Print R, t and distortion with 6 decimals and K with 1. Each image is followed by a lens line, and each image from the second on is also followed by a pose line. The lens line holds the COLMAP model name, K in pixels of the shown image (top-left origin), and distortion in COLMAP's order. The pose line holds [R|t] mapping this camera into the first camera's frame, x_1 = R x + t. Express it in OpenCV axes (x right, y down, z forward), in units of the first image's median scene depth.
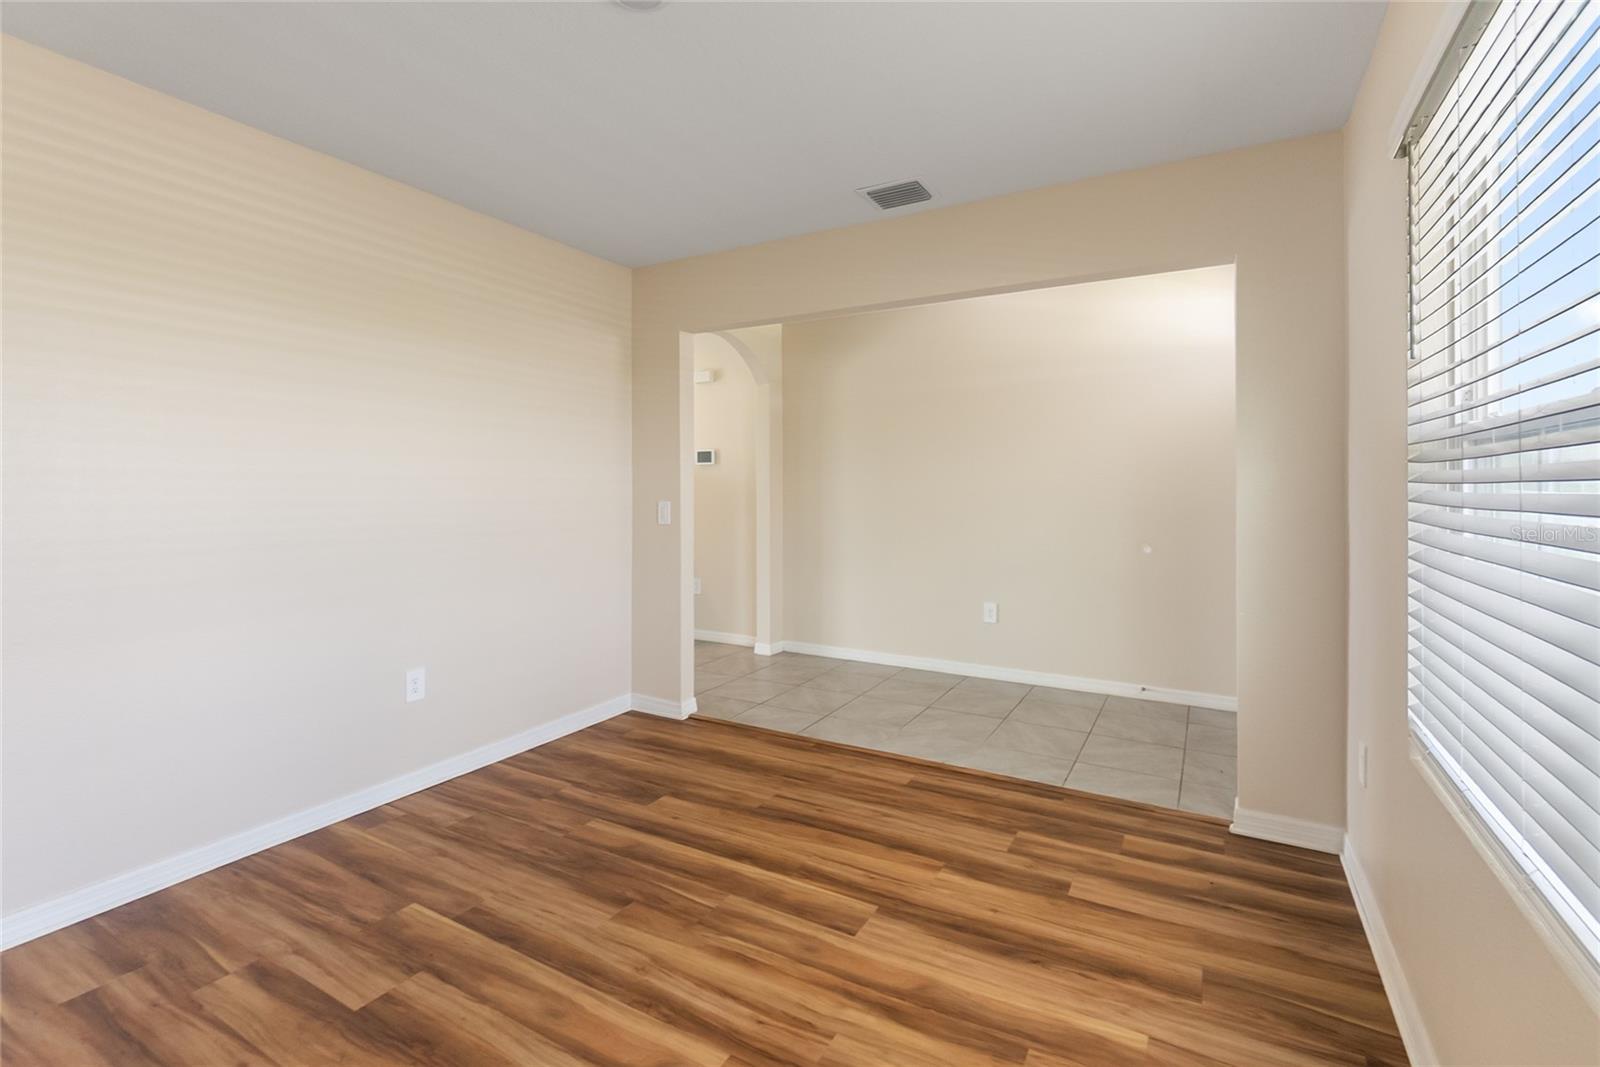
lens RADIAL K [[711.4, 0, 804.3], [0, 711.4, 491.2], [0, 0, 1]] dist [-0.009300, 0.000118]
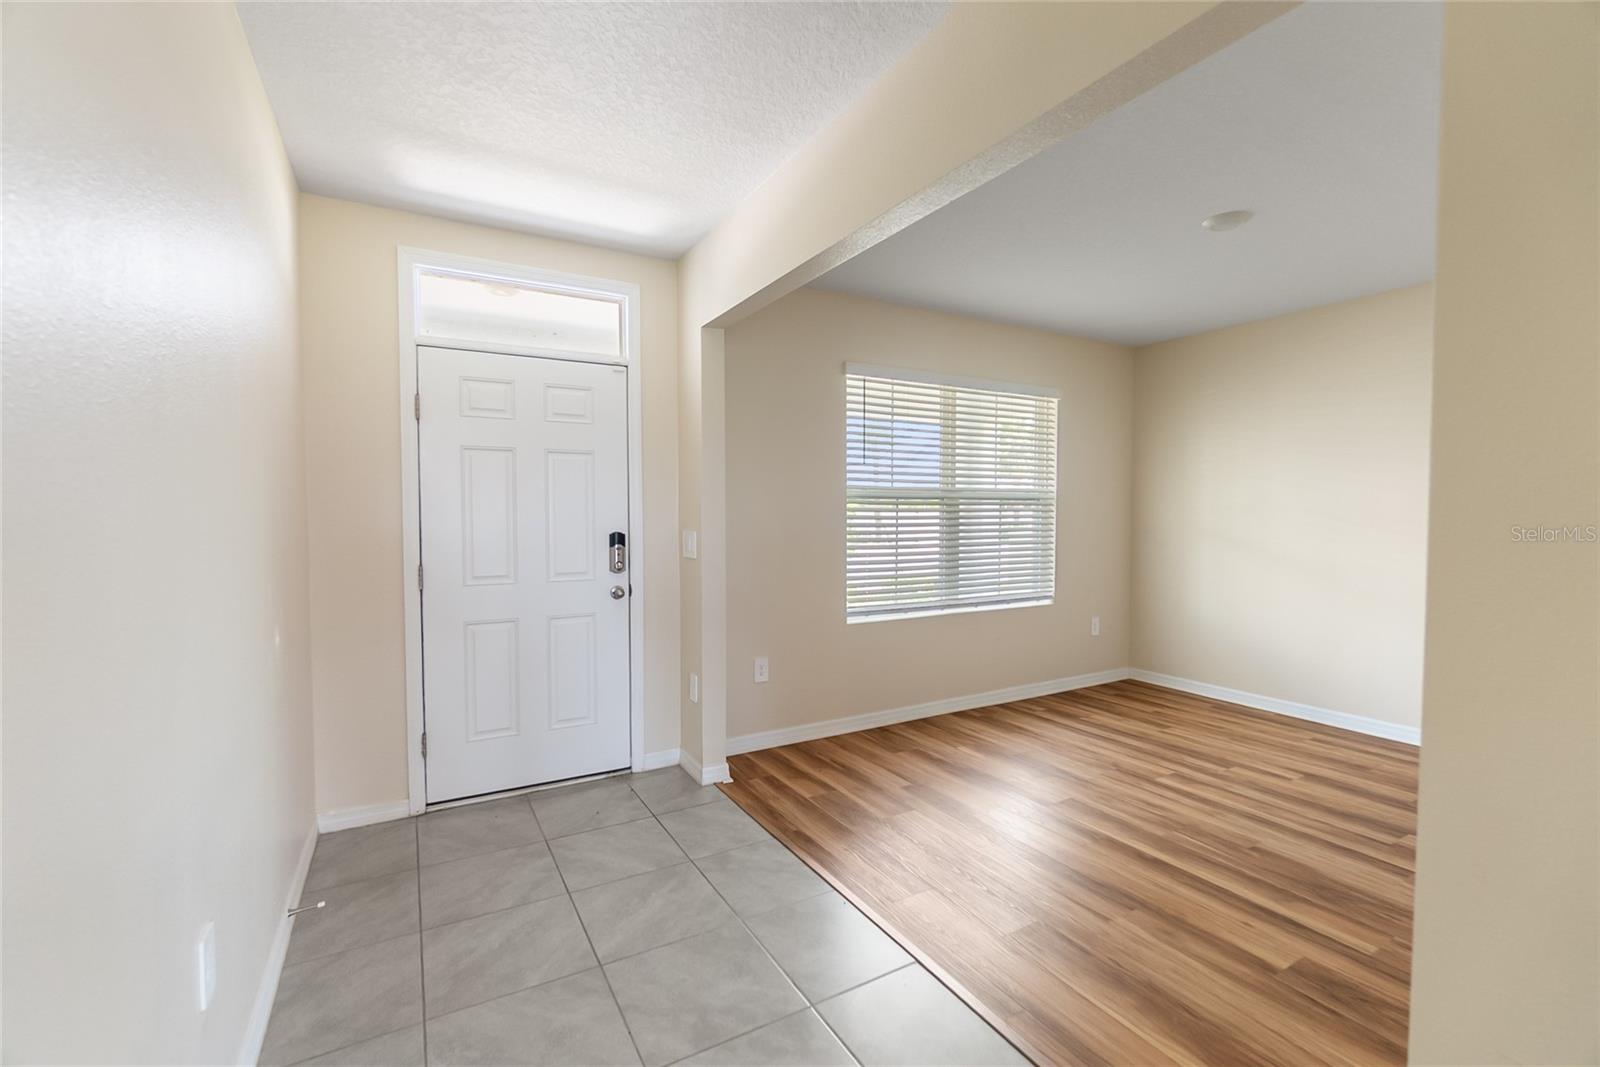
lens RADIAL K [[690.5, 0, 800.0], [0, 690.5, 533.5], [0, 0, 1]] dist [-0.003828, -0.000046]
pose [[-0.860113, -0.018449, 0.509770, -0.135823], [-0.000033, 0.999348, 0.036110, -0.018544], [-0.510103, 0.031042, -0.859553, 1.945977]]
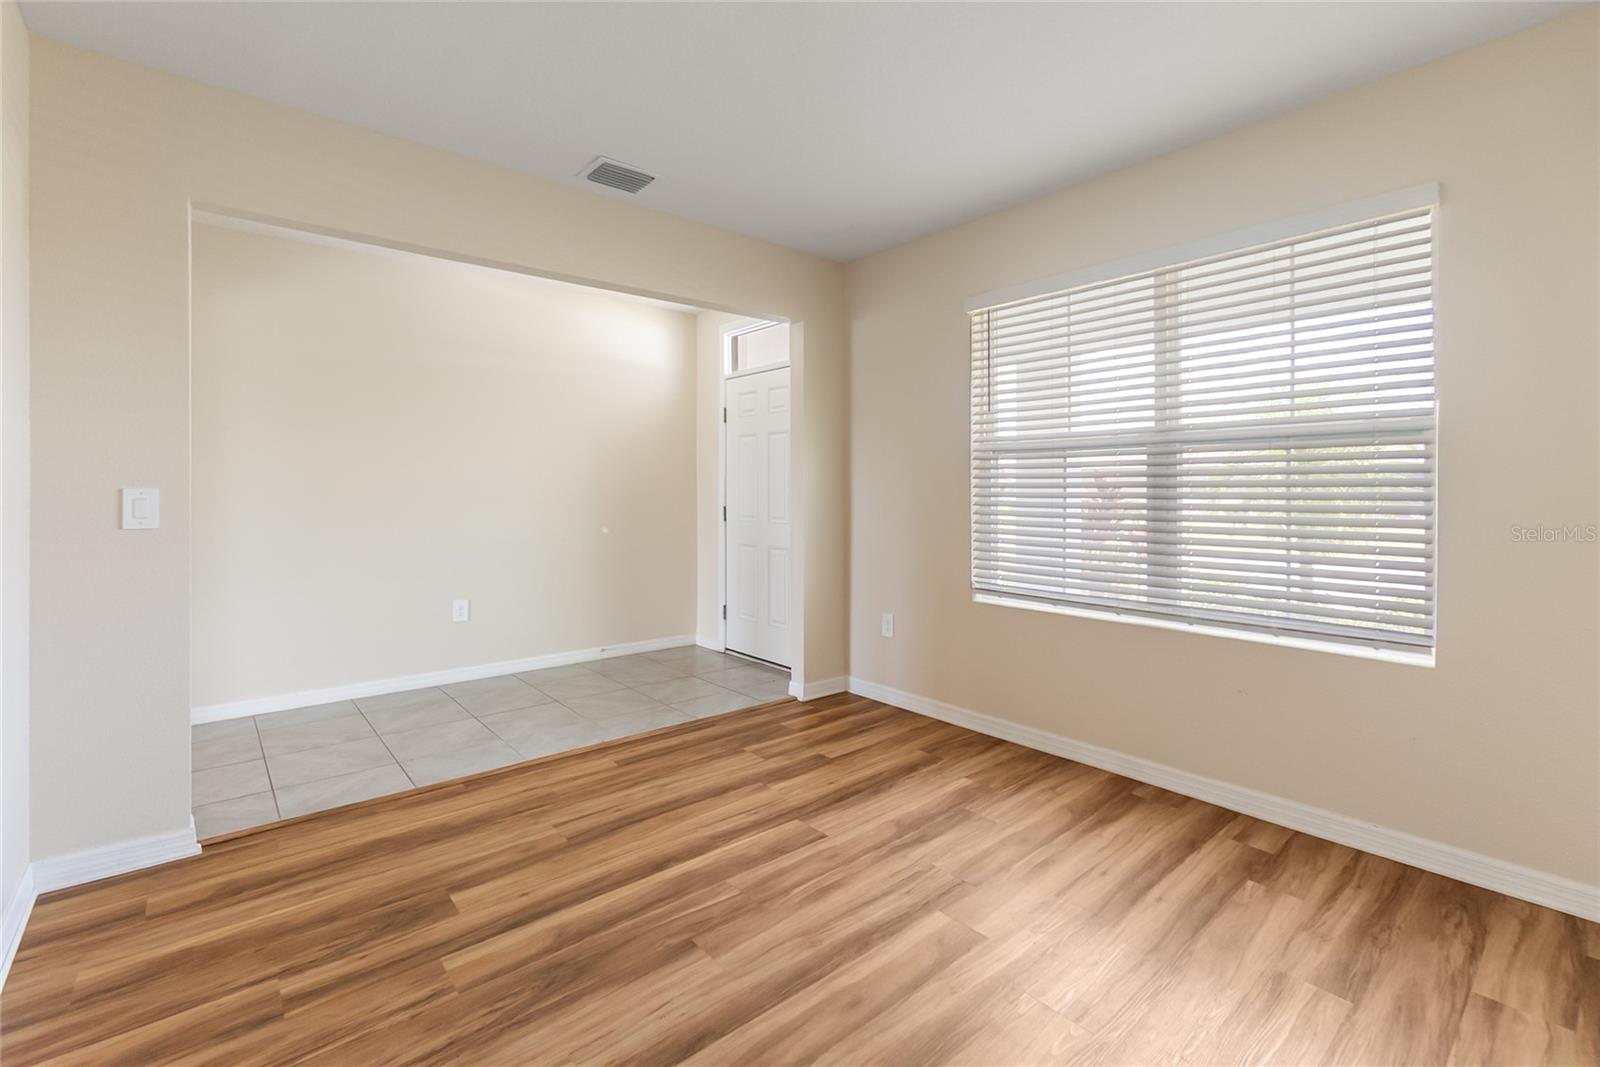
lens RADIAL K [[711.4, 0, 804.3], [0, 711.4, 491.2], [0, 0, 1]] dist [-0.009300, 0.000118]
pose [[0.341453, -0.003832, 0.939891, -0.799588], [0.003691, 0.999989, 0.002736, 0.025146], [-0.939891, 0.002535, 0.341464, 0.458748]]
